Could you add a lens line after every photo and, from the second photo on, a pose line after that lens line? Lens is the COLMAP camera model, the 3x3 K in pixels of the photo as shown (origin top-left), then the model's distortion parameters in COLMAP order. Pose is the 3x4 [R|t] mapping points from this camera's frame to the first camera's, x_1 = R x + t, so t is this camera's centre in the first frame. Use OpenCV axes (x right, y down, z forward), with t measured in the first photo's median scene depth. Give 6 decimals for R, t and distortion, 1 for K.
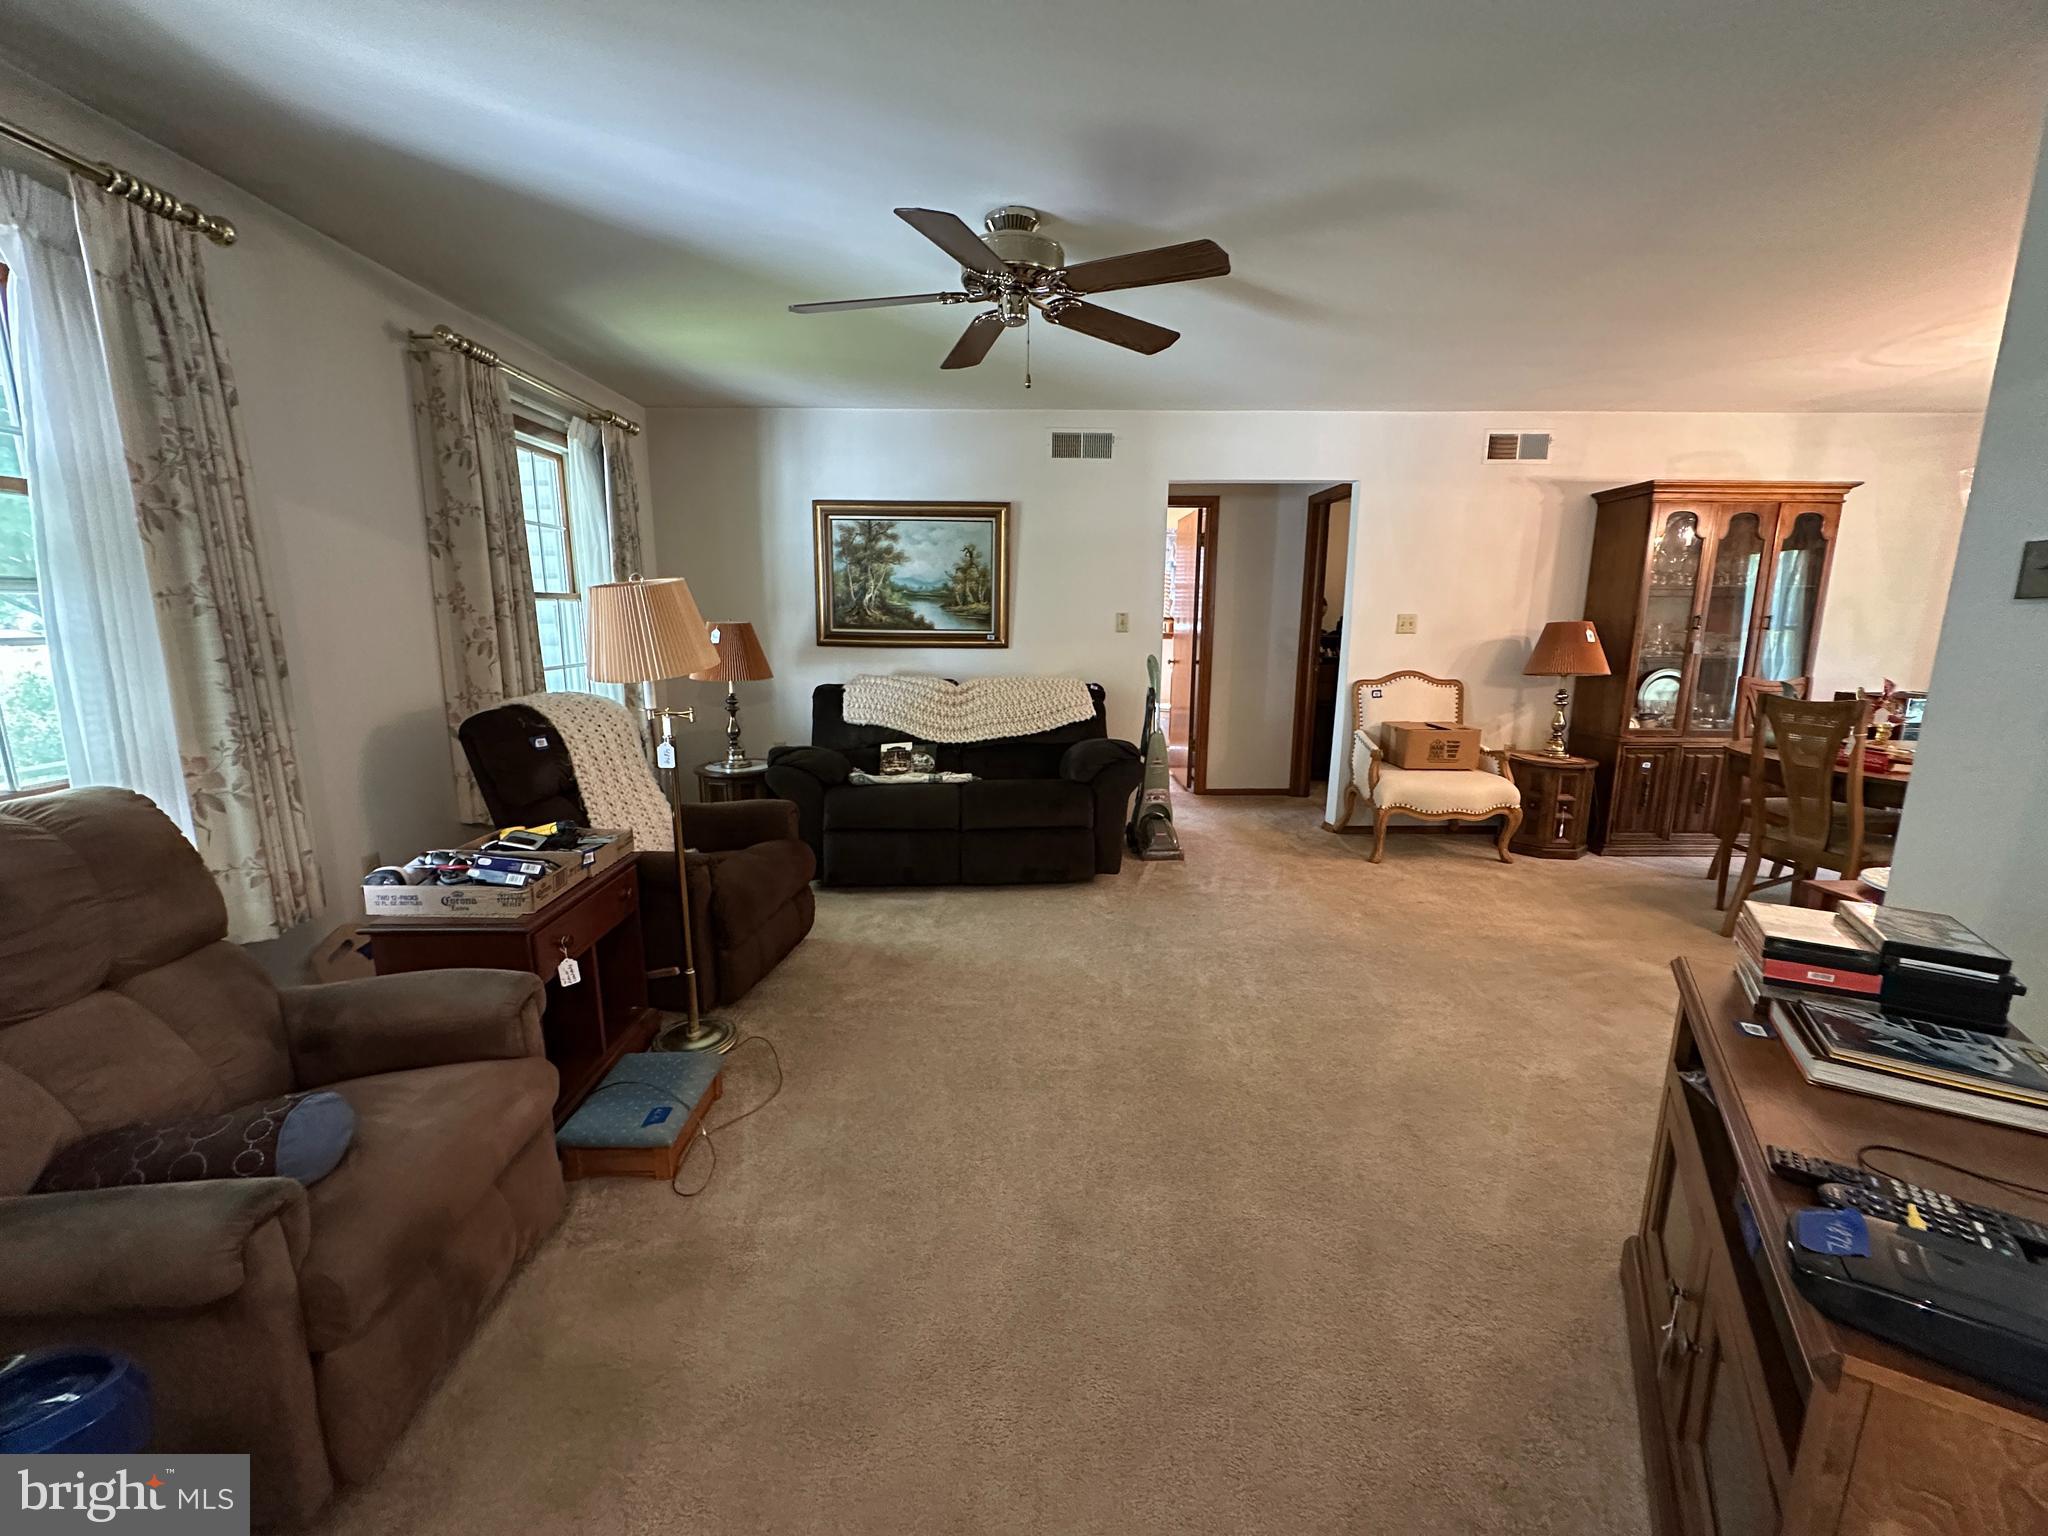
lens RADIAL K [[813.5, 0, 1017.5], [0, 813.5, 764.8], [0, 0, 1]] dist [-0.000323, 0.000257]
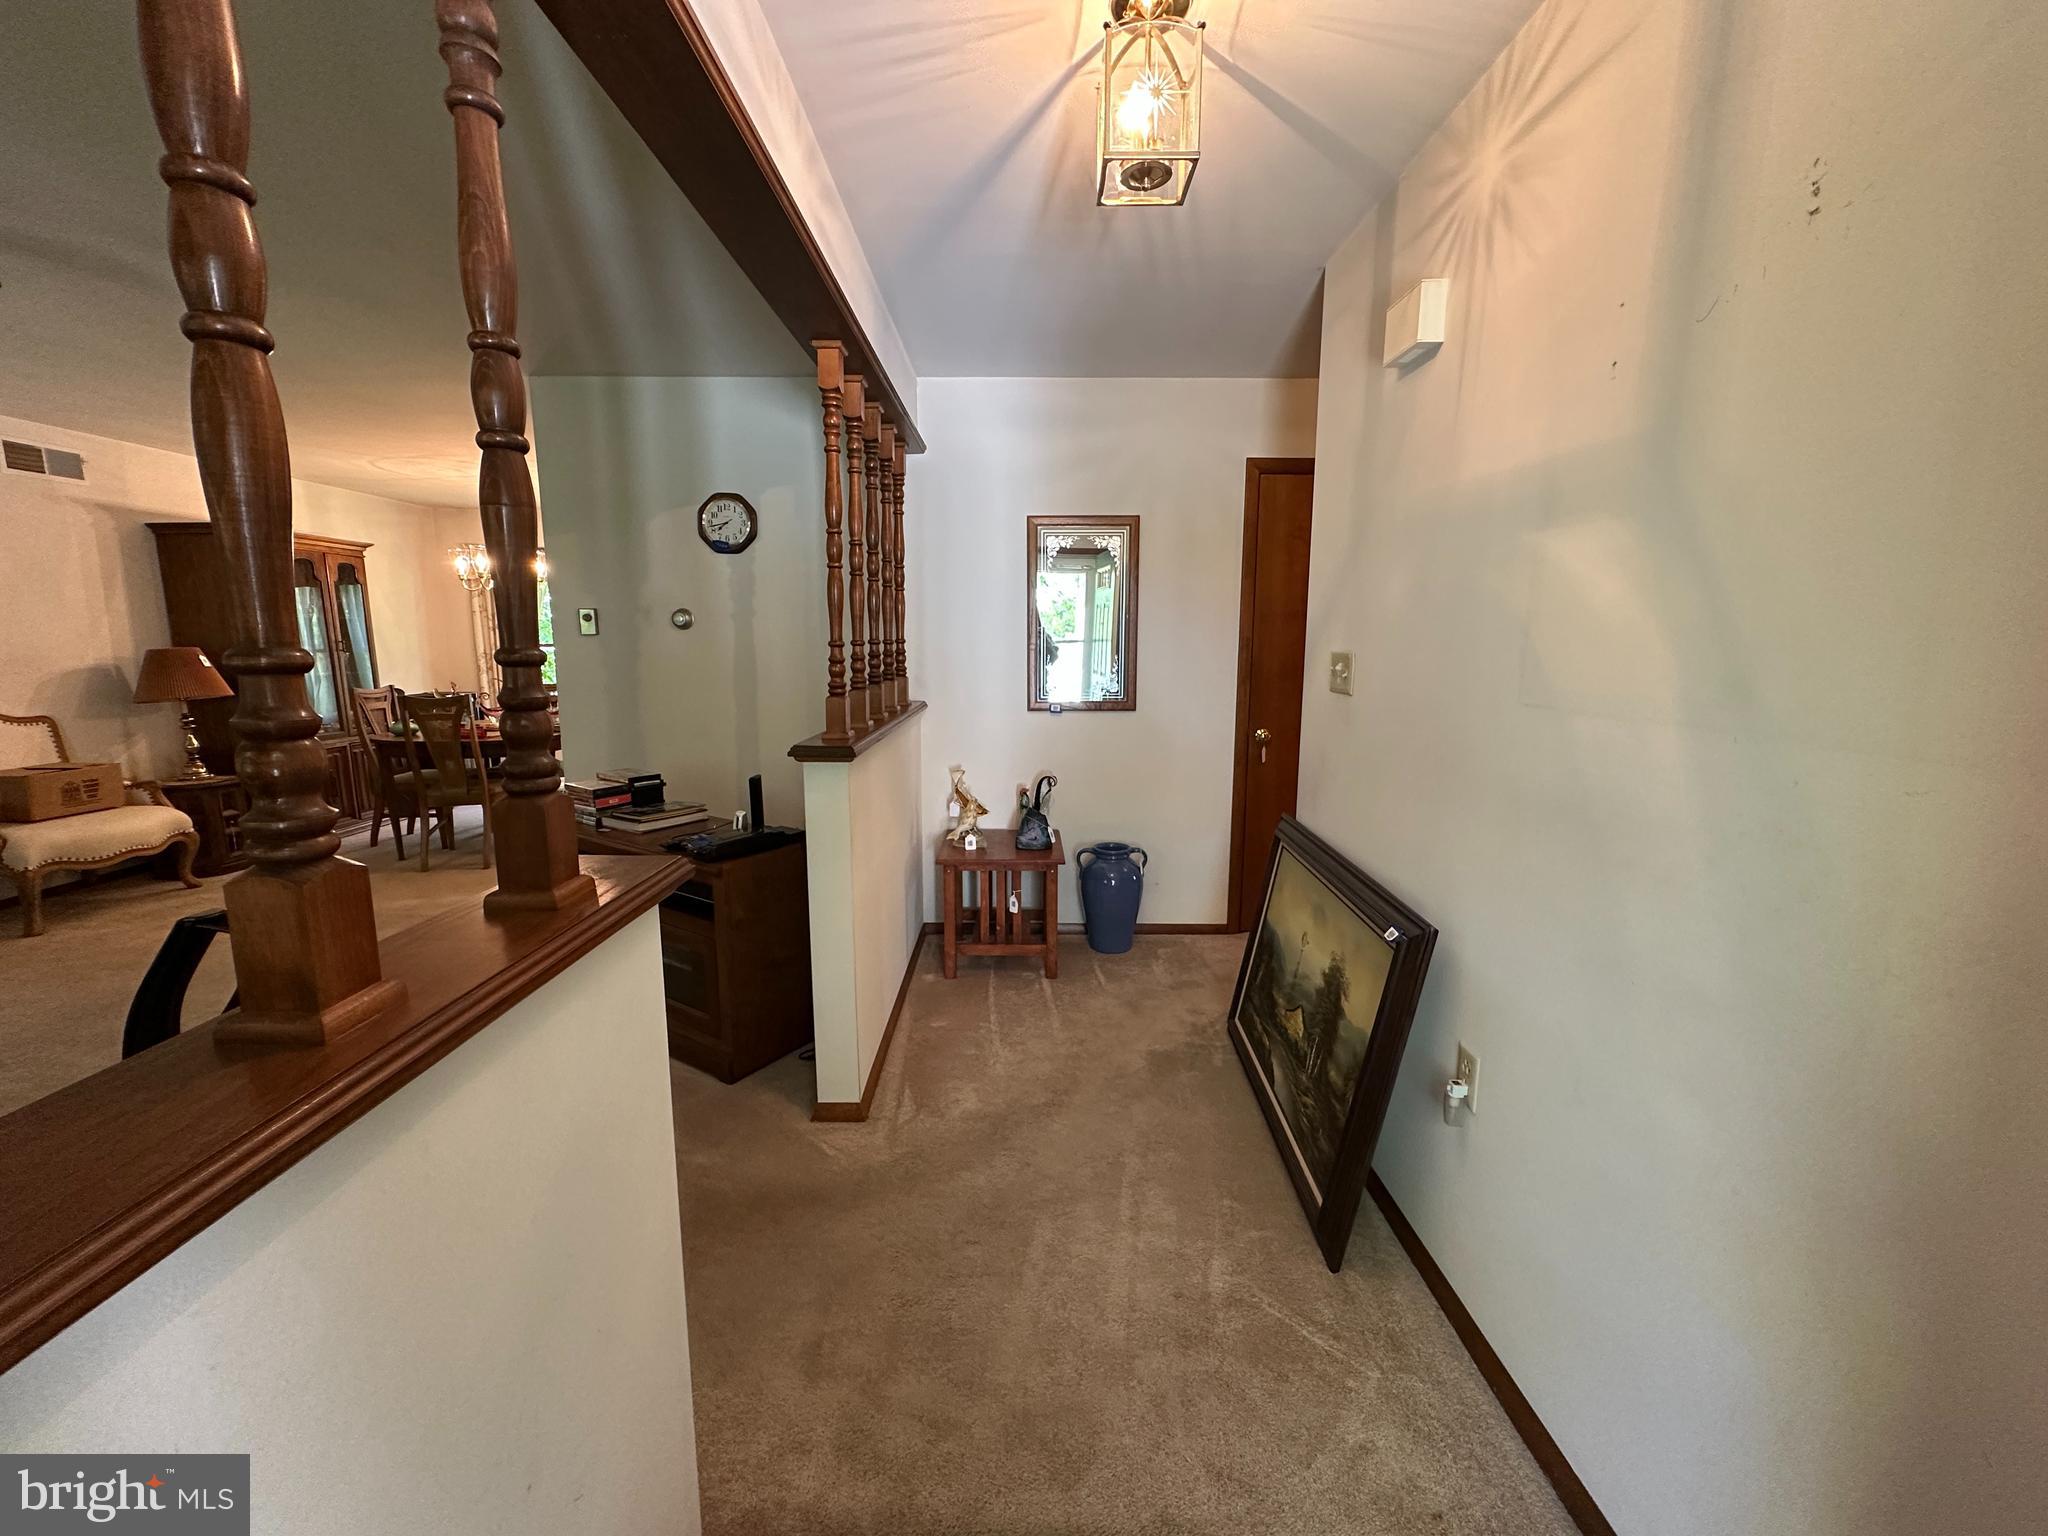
lens RADIAL K [[813.5, 0, 1030.1], [0, 813.5, 767.6], [0, 0, 1]] dist [-0.000323, 0.000257]
pose [[0.006659, -0.162059, 0.986759, -4.146594], [0.181546, 0.970578, 0.158176, 0.053901], [-0.983360, 0.178088, 0.035884, -0.872458]]
